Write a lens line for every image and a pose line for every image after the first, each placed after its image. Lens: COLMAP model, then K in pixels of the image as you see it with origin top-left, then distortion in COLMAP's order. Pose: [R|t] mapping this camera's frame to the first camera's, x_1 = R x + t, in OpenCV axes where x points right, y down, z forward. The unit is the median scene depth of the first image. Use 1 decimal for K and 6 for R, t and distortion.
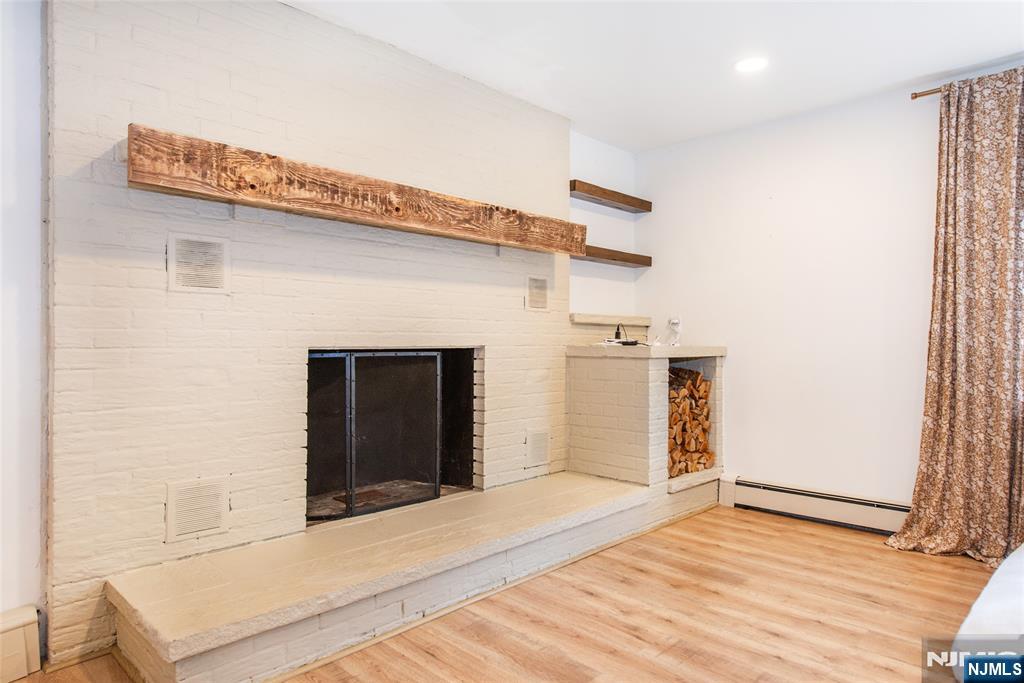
lens RADIAL K [[620.5, 0, 512.0], [0, 620.5, 341.5], [0, 0, 1]] dist [0.002157, 0.000666]
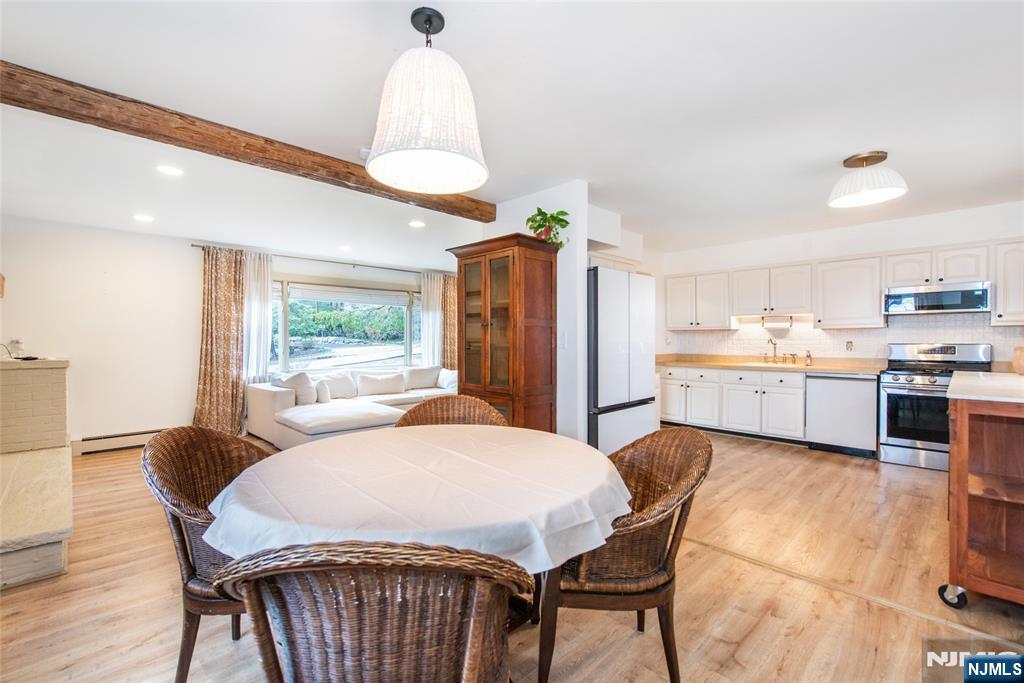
lens RADIAL K [[464.6, 0, 510.4], [0, 464.6, 344.1], [0, 0, 1]] dist [0.013668, -0.000356]
pose [[0.025093, -0.011620, 0.999618, -1.123947], [0.000662, 0.999932, 0.011607, -0.055864], [-0.999685, 0.000371, 0.025099, -0.226686]]
